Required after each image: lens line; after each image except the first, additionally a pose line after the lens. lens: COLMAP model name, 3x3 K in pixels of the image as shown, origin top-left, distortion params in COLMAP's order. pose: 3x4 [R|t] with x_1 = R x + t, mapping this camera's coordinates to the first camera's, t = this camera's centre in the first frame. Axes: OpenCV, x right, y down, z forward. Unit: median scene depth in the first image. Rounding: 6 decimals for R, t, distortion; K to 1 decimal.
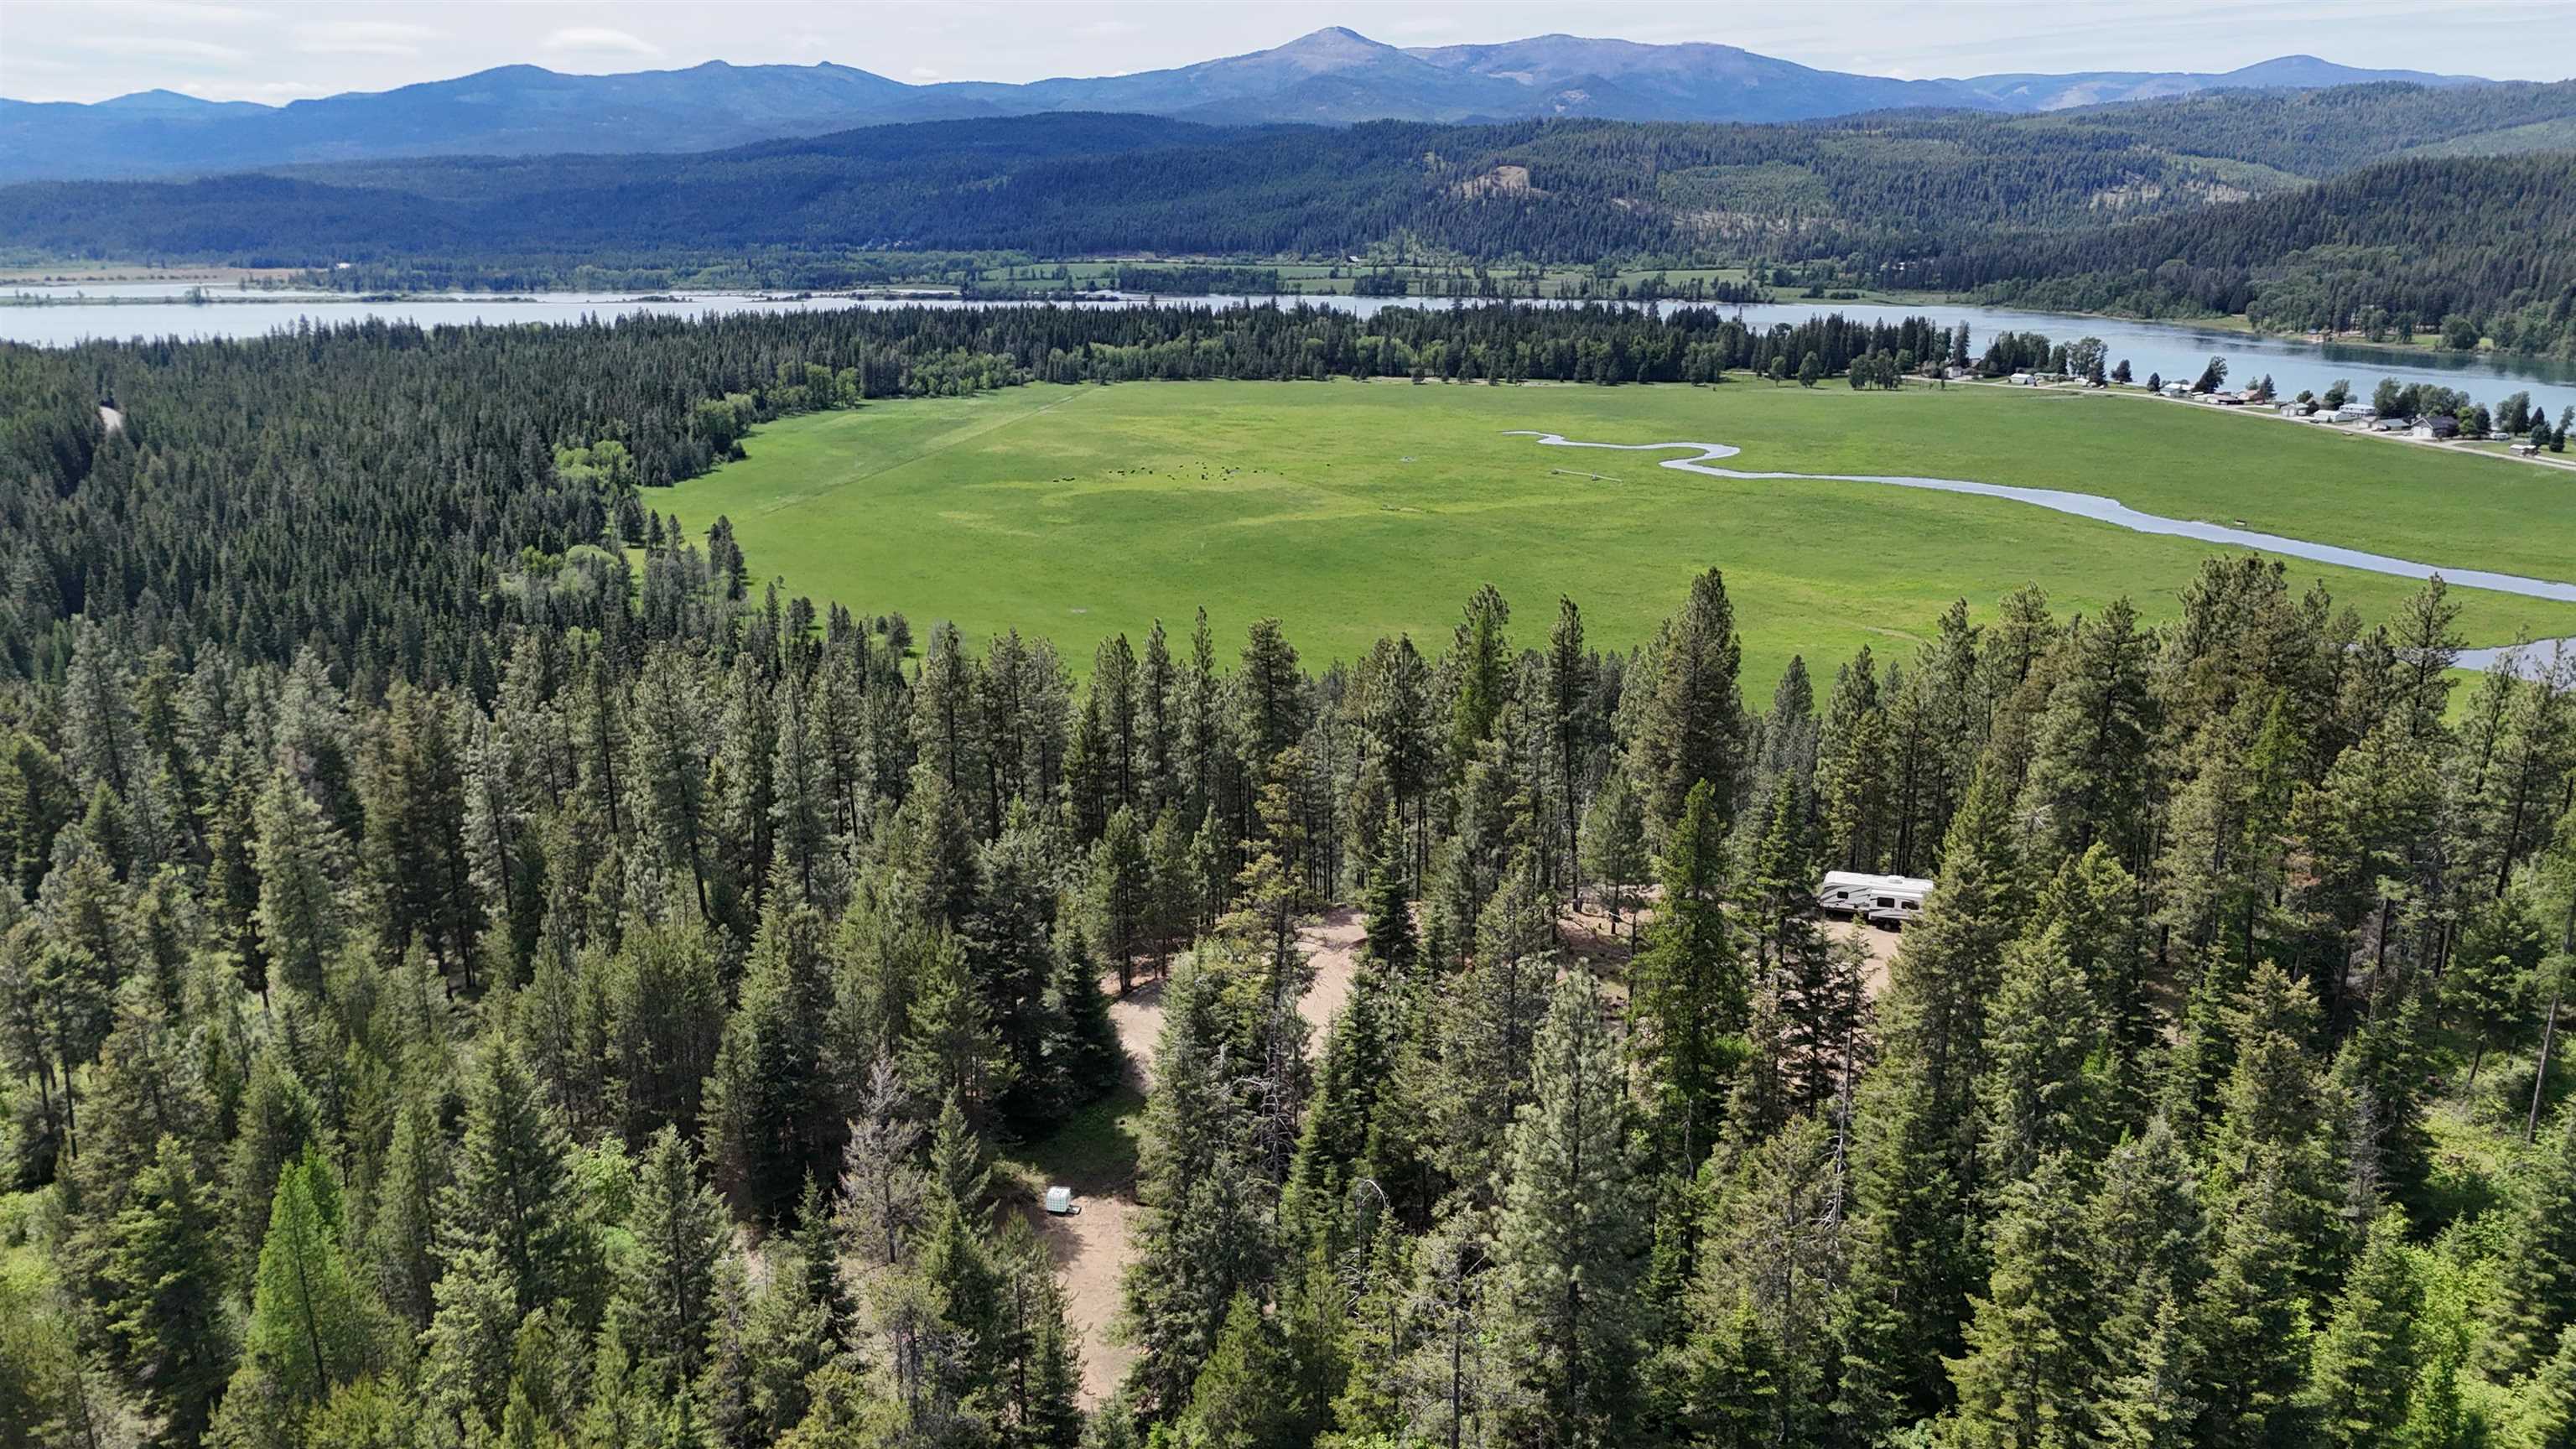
lens RADIAL K [[1888.7, 0, 1292.0], [0, 1888.7, 715.2], [0, 0, 1]] dist [0.076185, -0.071646]
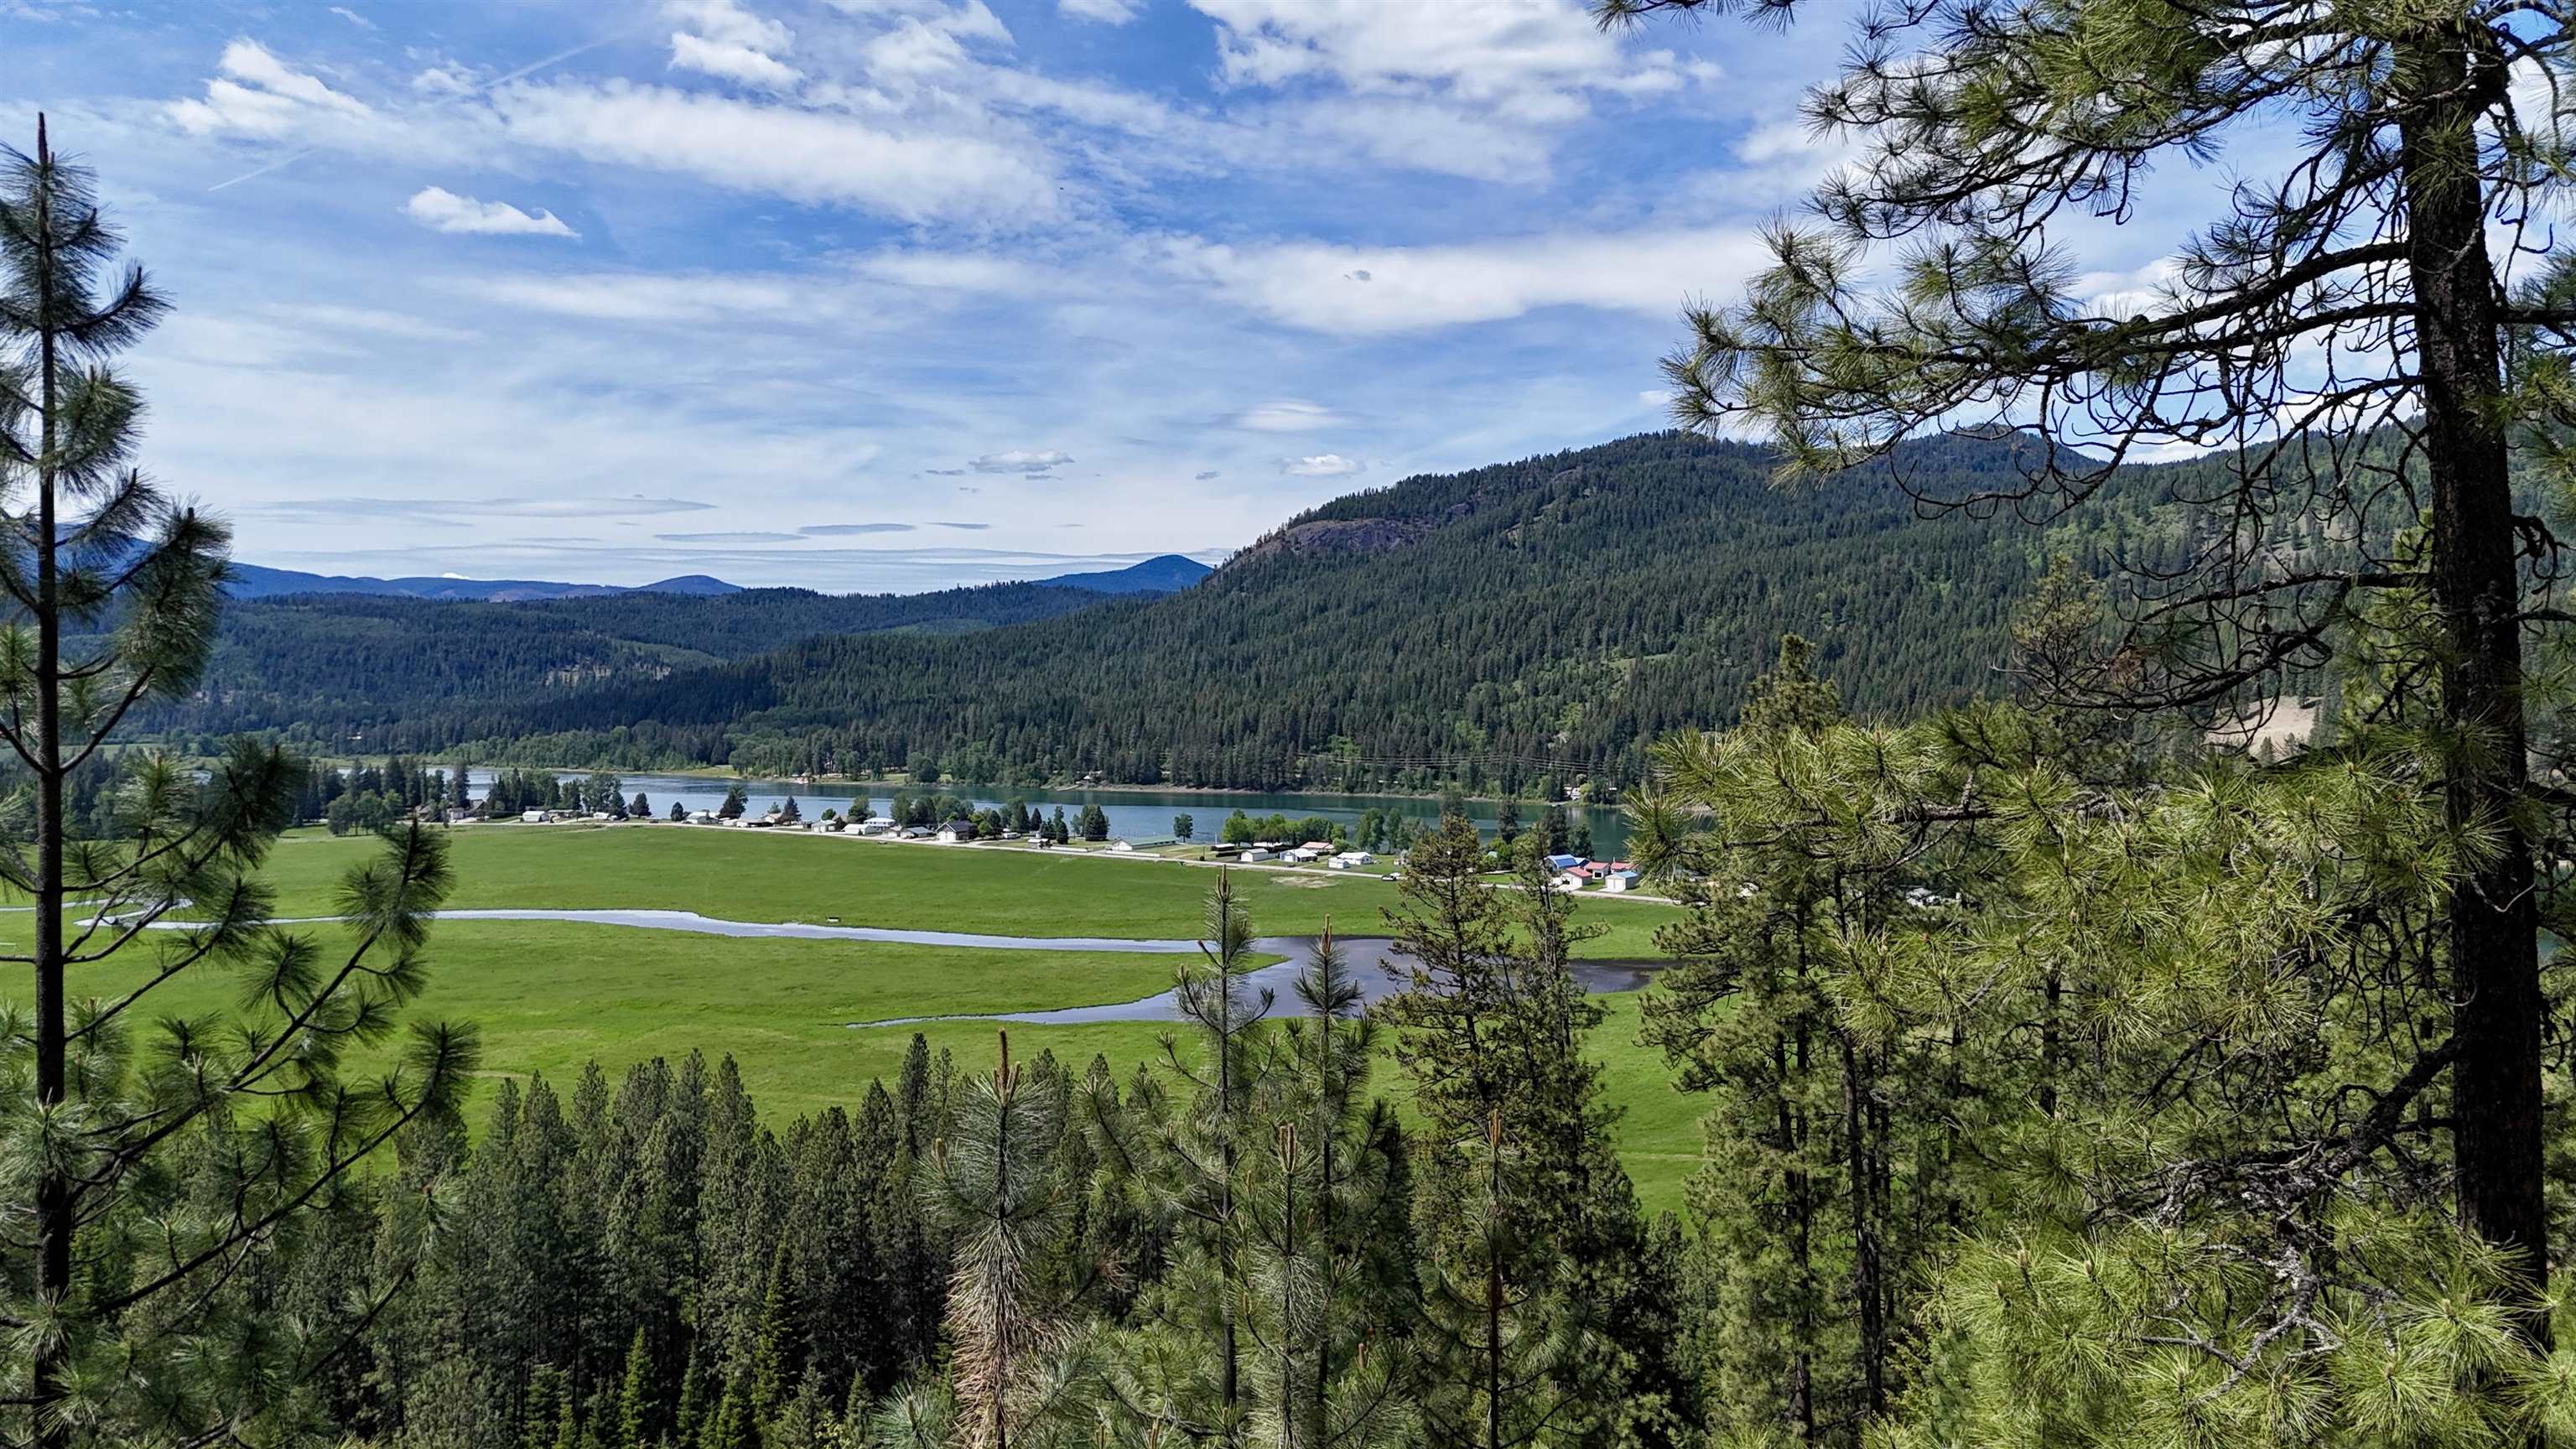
lens RADIAL K [[1888.7, 0, 1292.5], [0, 1888.7, 735.2], [0, 0, 1]] dist [0.076185, -0.071646]
pose [[0.721475, -0.010616, 0.692359, 0.015586], [0.178535, 0.968928, -0.171186, 0.004952], [-0.669029, 0.247117, 0.700952, 0.113349]]
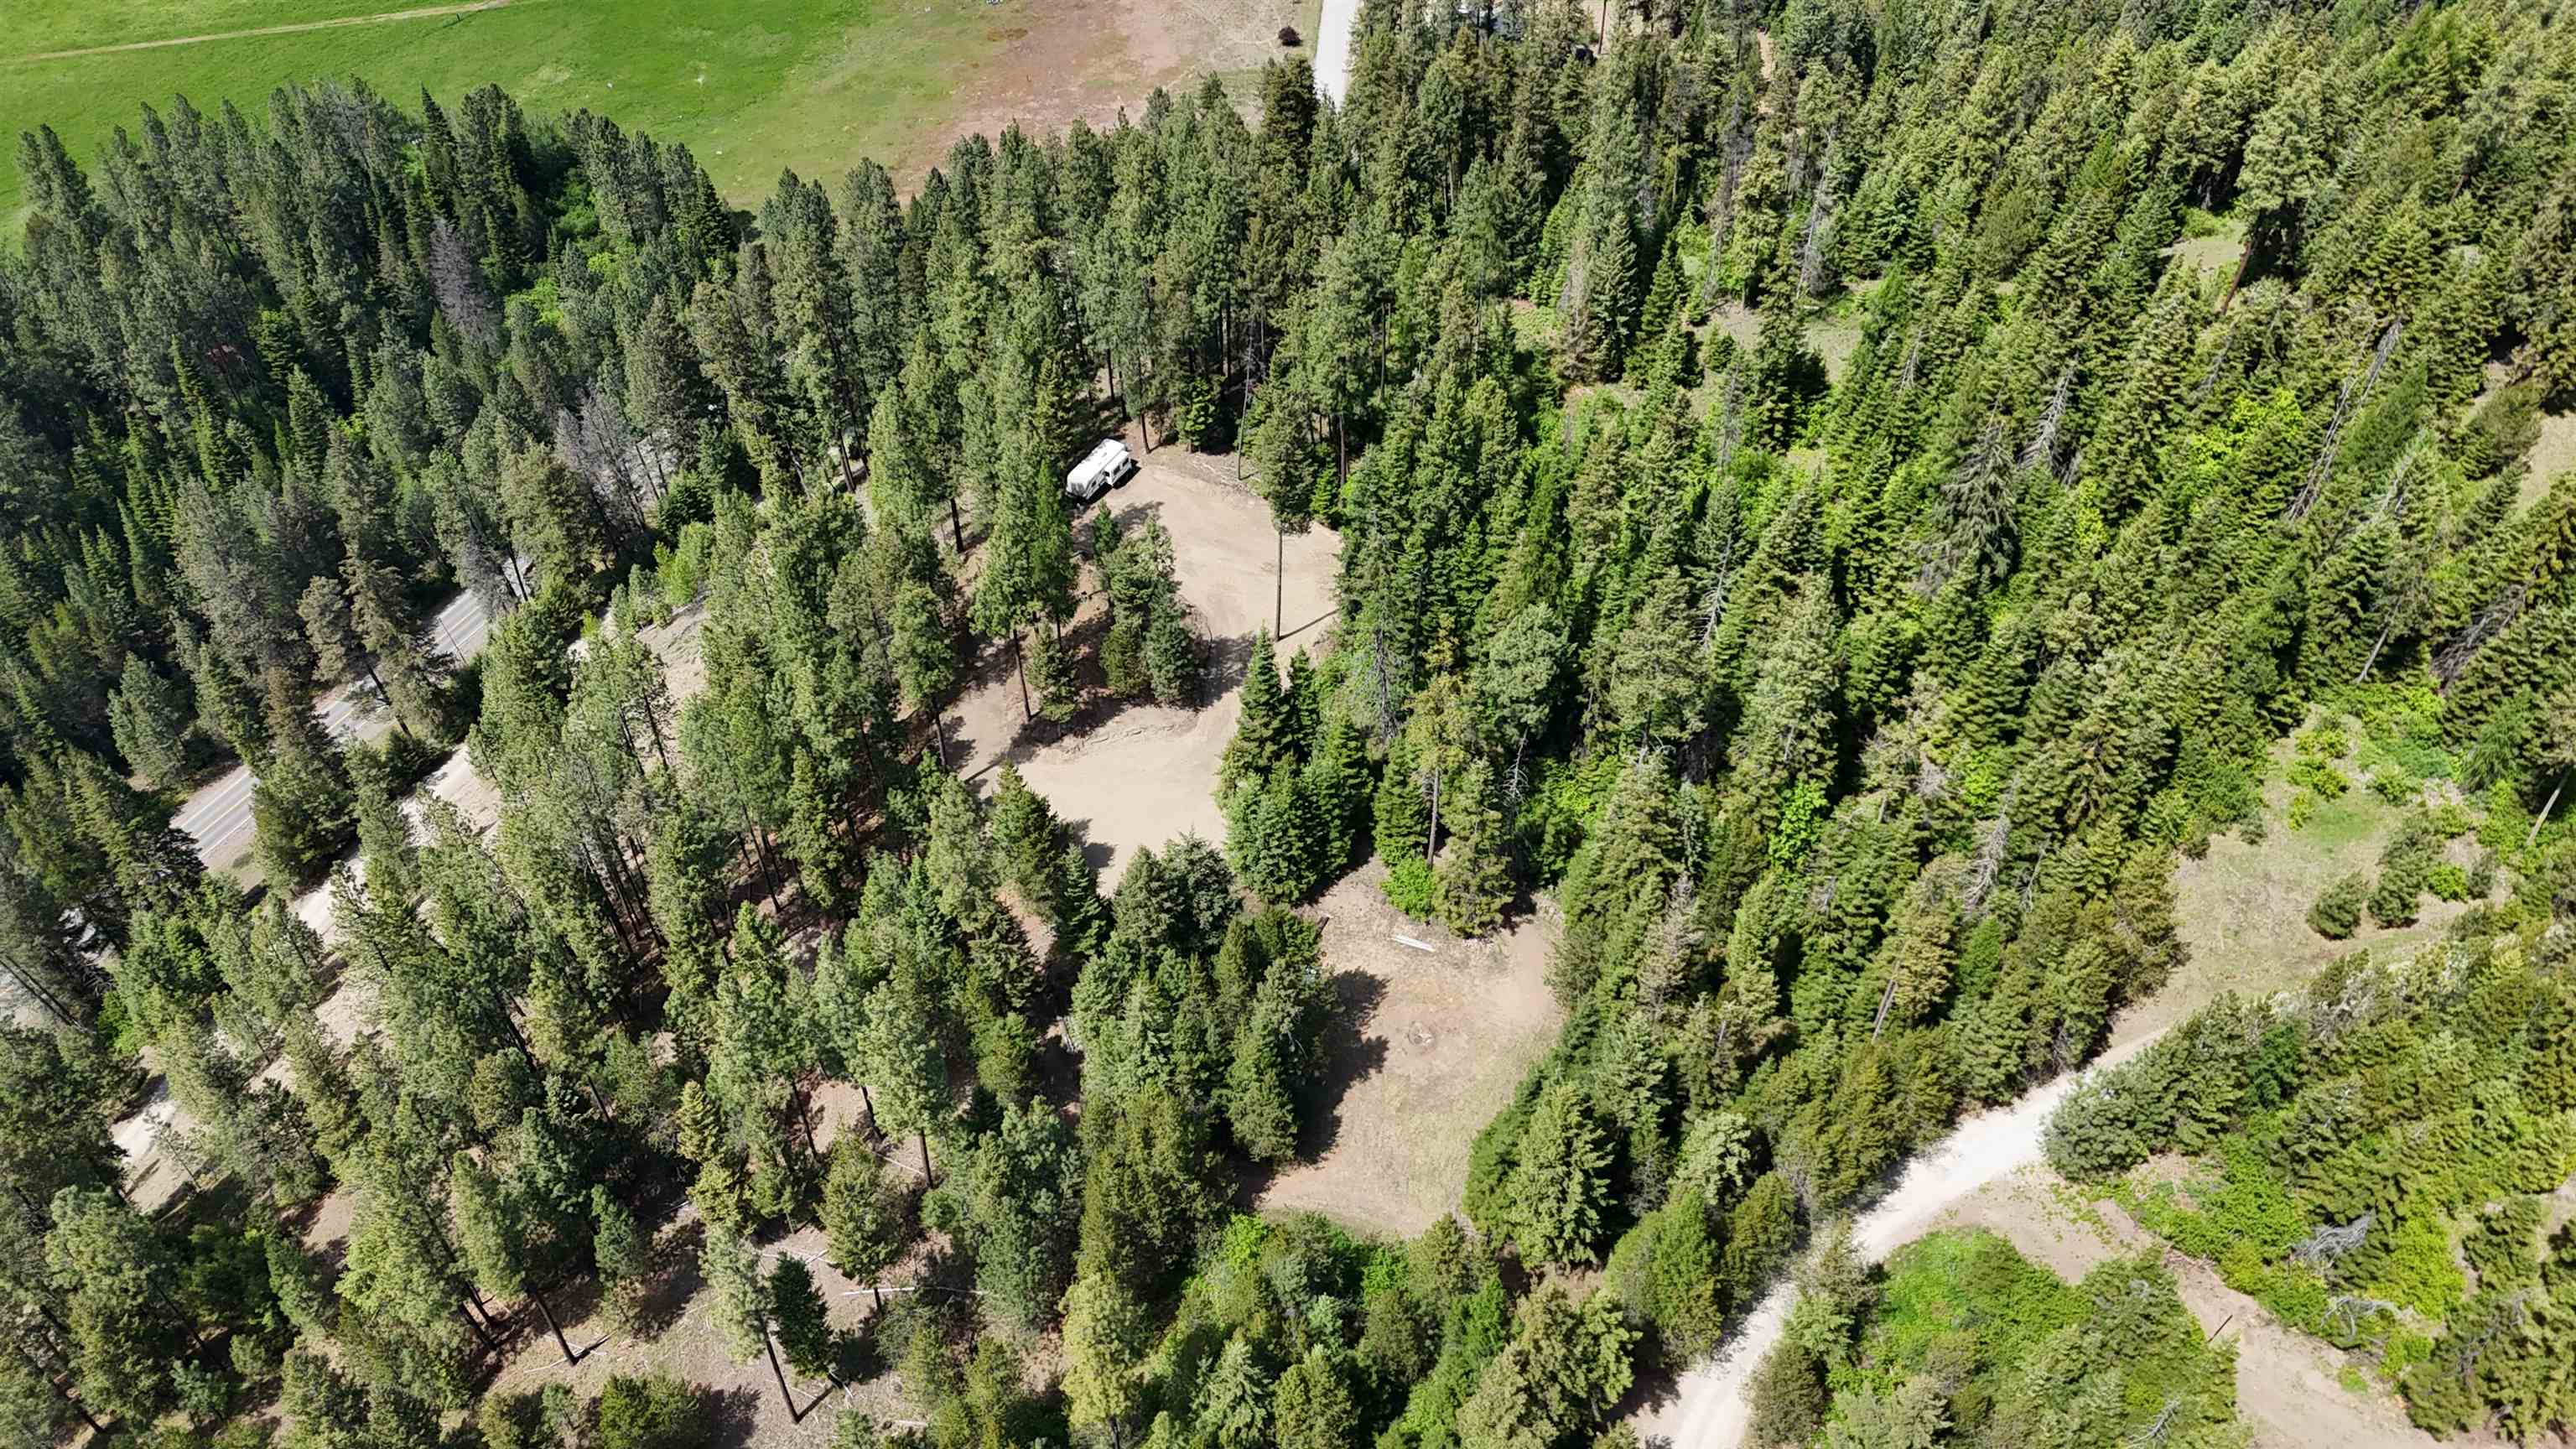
lens RADIAL K [[1888.7, 0, 1287.0], [0, 1888.7, 735.1], [0, 0, 1]] dist [0.076185, -0.071646]
pose [[0.199782, -0.681706, 0.703821, -0.081747], [0.261330, 0.729354, 0.632258, -0.063543], [-0.944348, 0.057615, 0.323862, 0.044610]]
